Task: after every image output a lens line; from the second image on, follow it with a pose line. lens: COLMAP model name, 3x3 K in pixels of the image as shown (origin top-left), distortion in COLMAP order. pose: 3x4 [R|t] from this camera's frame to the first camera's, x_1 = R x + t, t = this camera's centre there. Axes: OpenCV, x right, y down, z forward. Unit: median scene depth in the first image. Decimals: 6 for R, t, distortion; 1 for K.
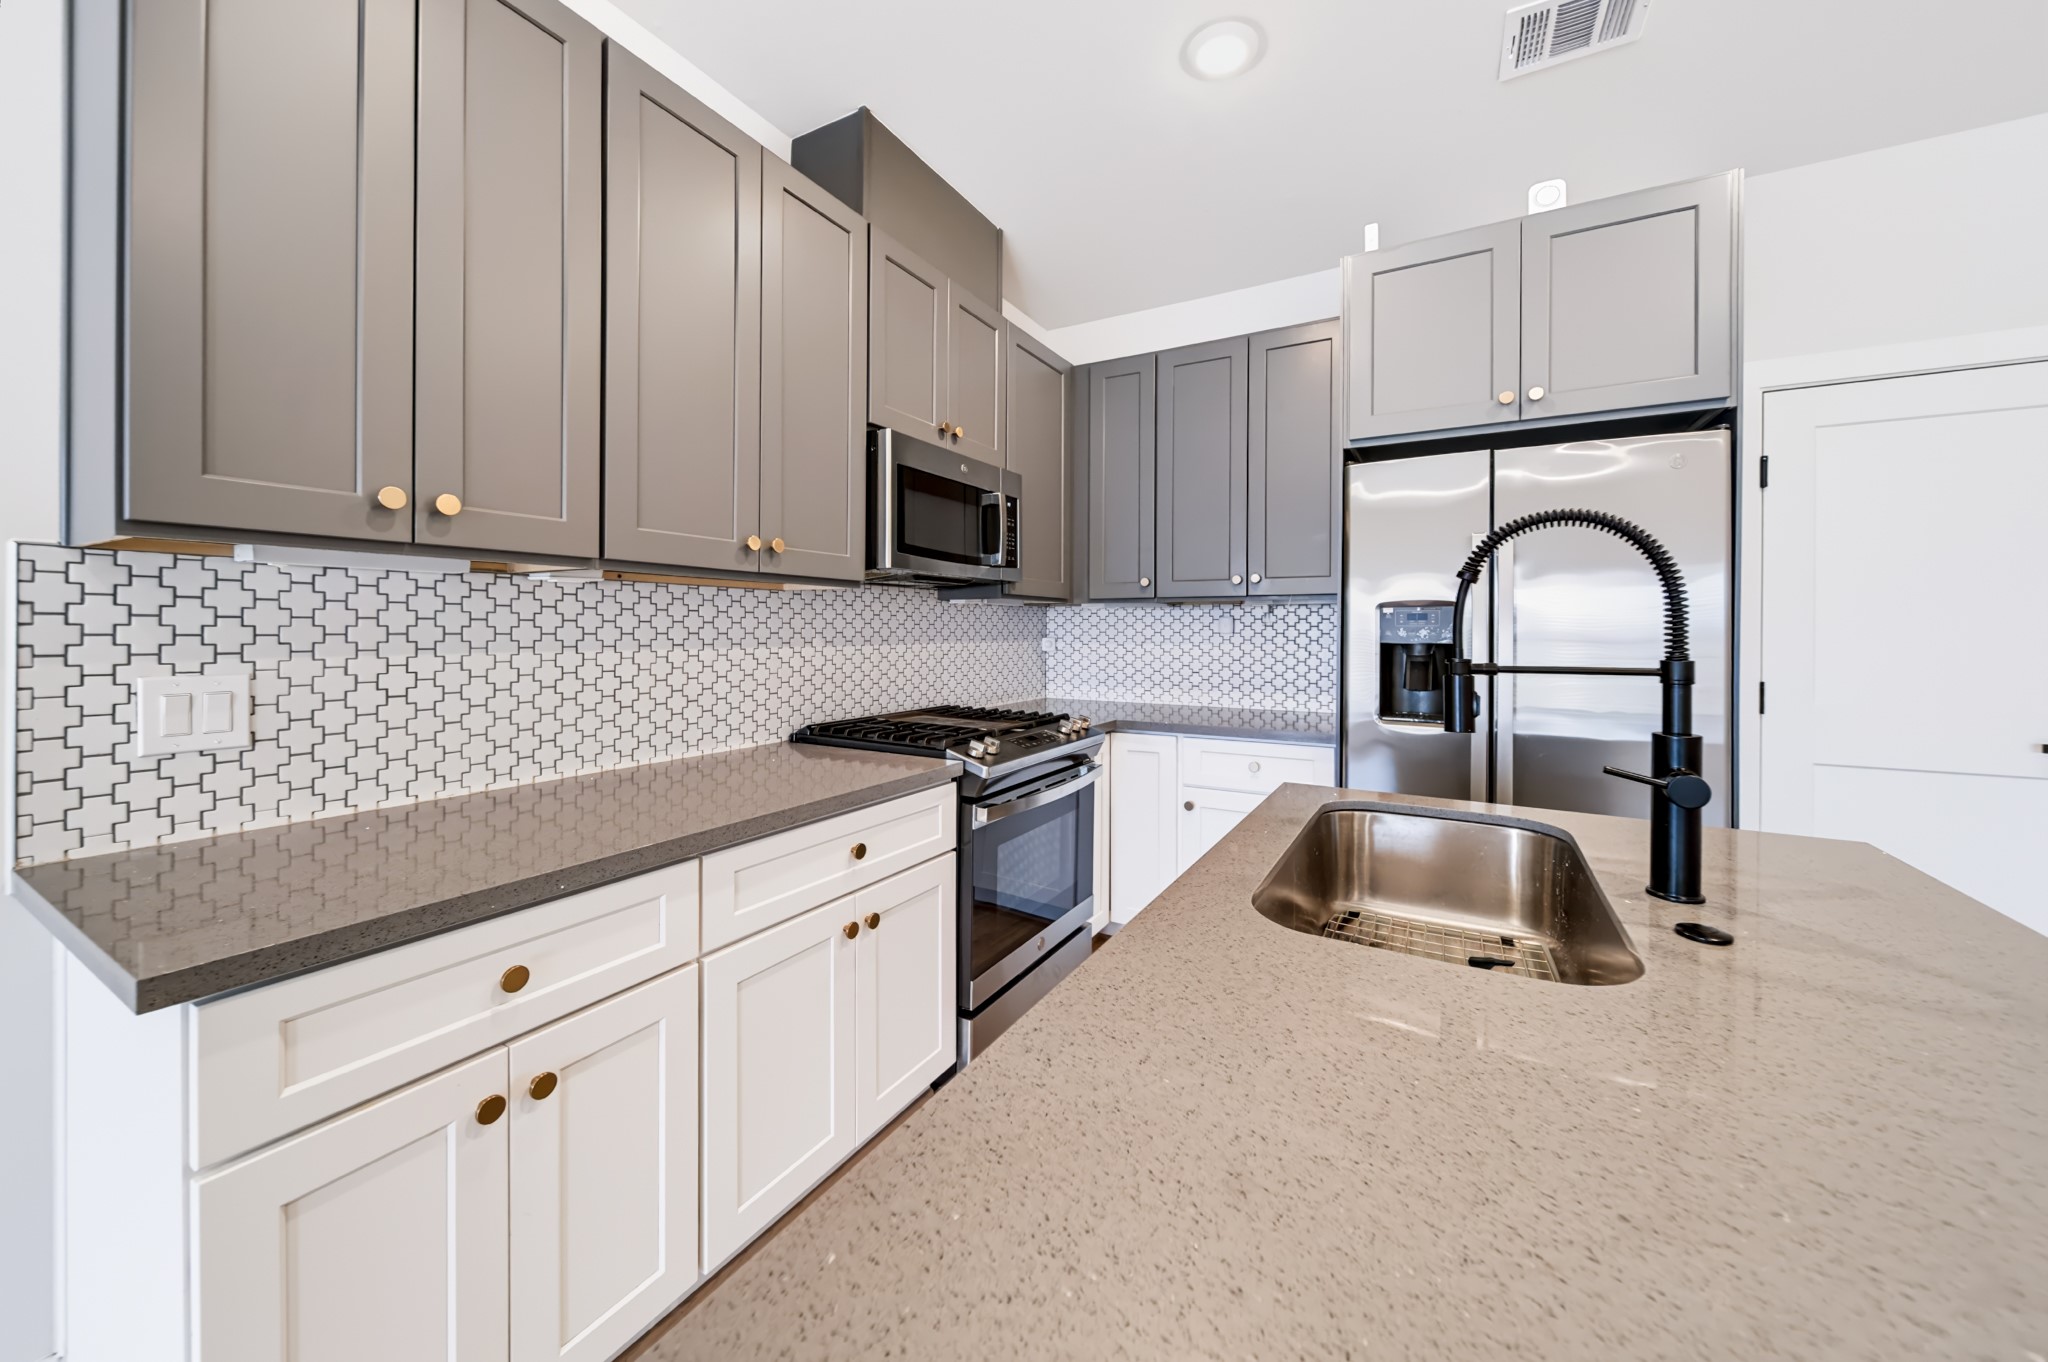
lens RADIAL K [[758.5, 0, 1026.6], [0, 758.5, 610.4], [0, 0, 1]] dist [-0.002044, -0.000882]
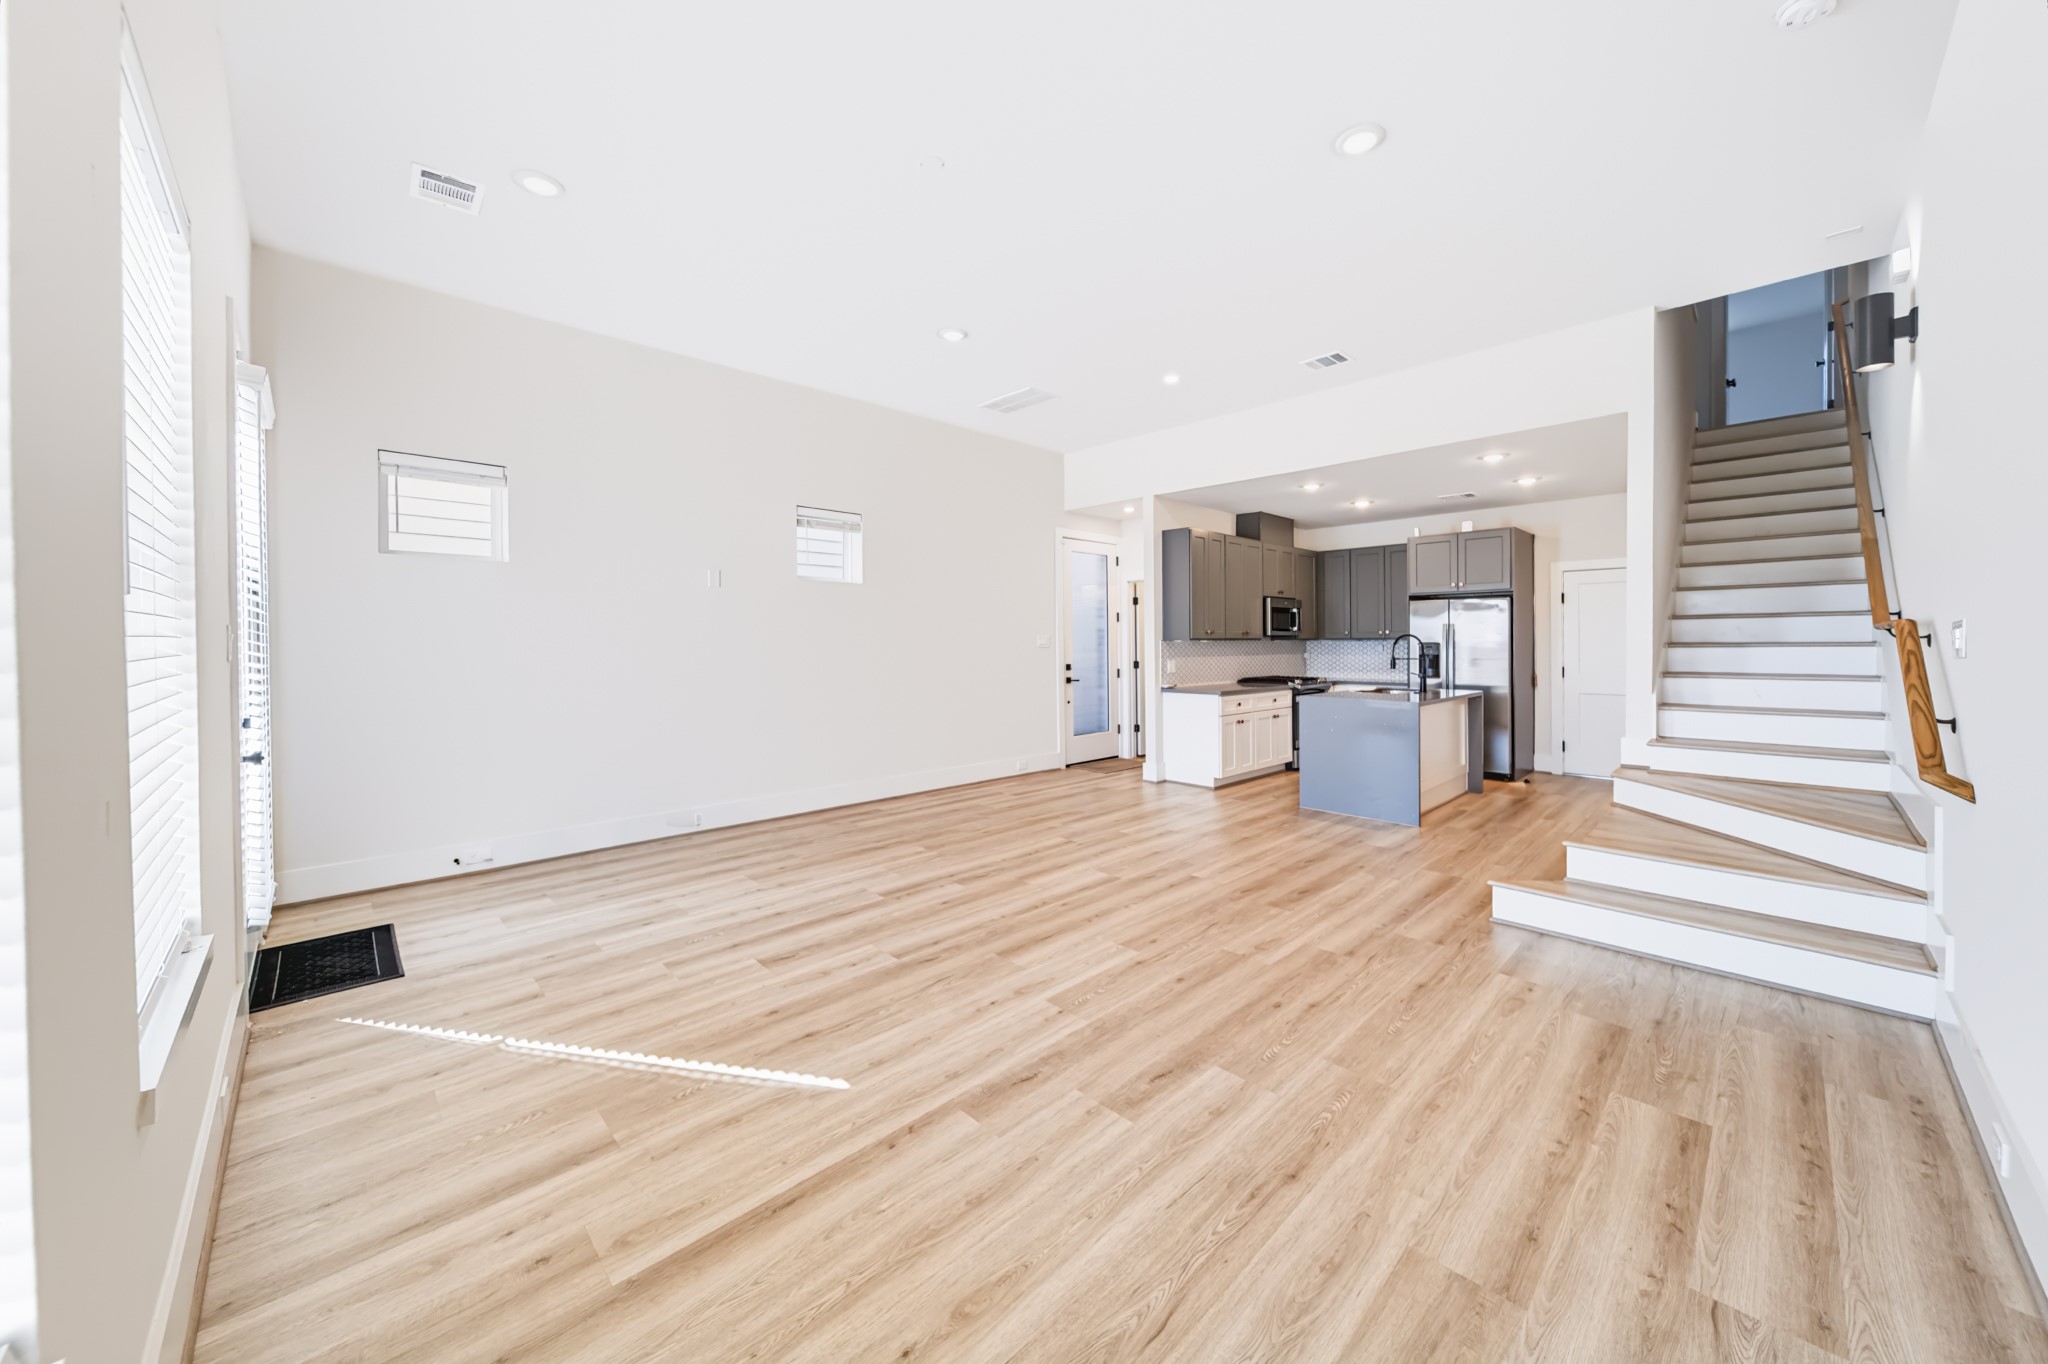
lens RADIAL K [[758.5, 0, 1038.3], [0, 758.5, 666.9], [0, 0, 1]] dist [-0.002044, -0.000882]
pose [[0.965974, 0.000912, -0.258637, -0.321964], [0.012971, 0.998565, 0.051967, -0.107336], [0.258313, -0.053553, 0.964576, -2.905113]]
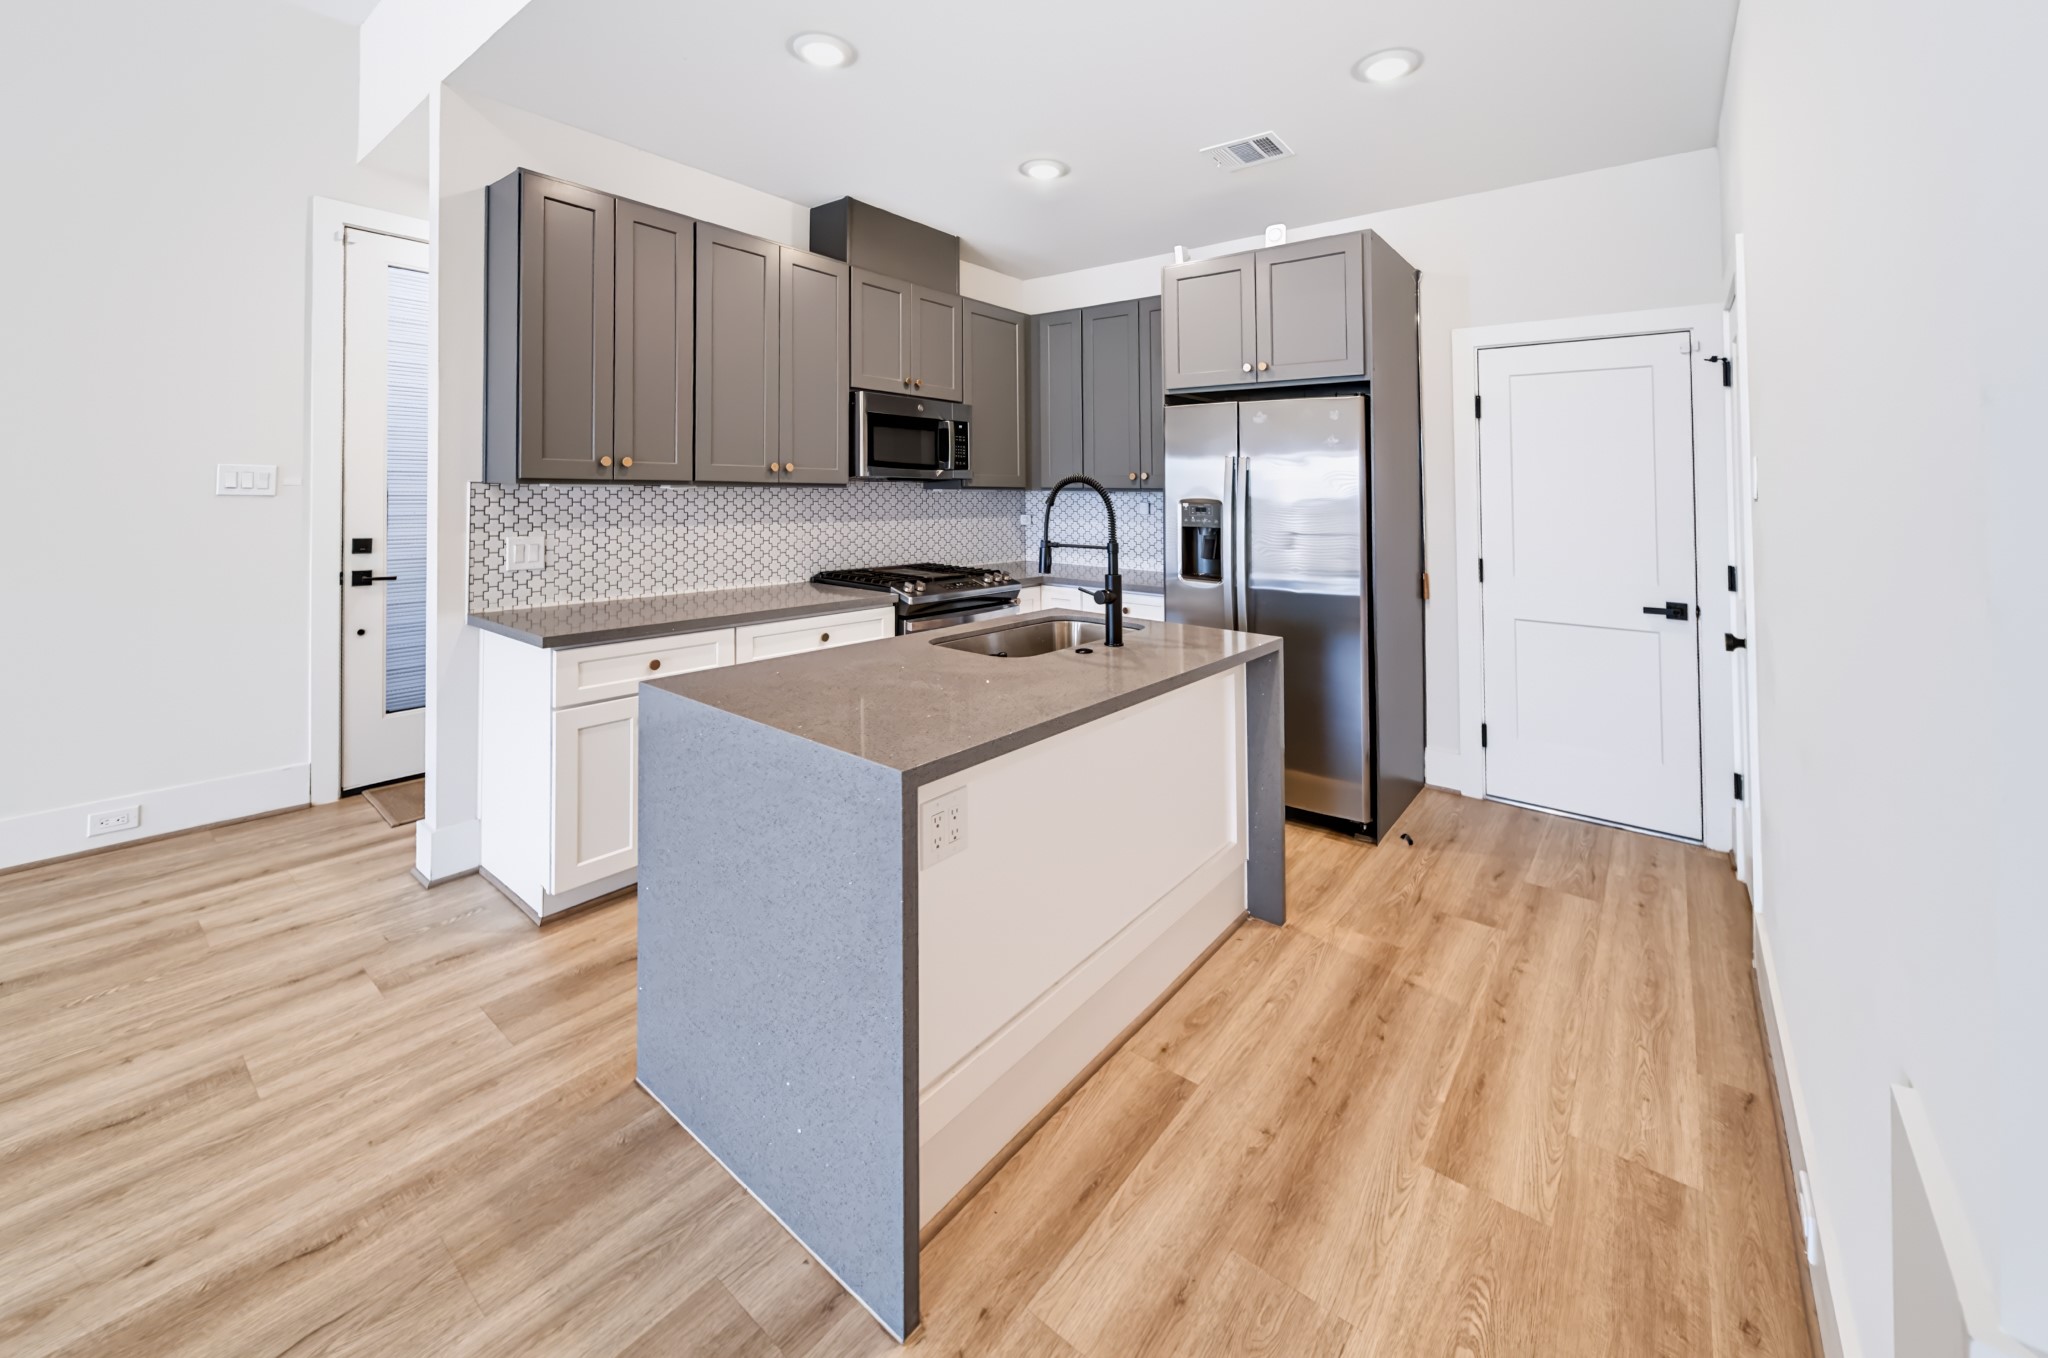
lens RADIAL K [[808.7, 0, 1031.8], [0, 808.7, 484.0], [0, 0, 1]] dist [-0.011867, 0.000130]
pose [[0.988996, 0.008322, -0.147709, 0.439546], [-0.006127, 0.999864, 0.015316, -0.068309], [0.147816, -0.014242, 0.988912, -0.672928]]
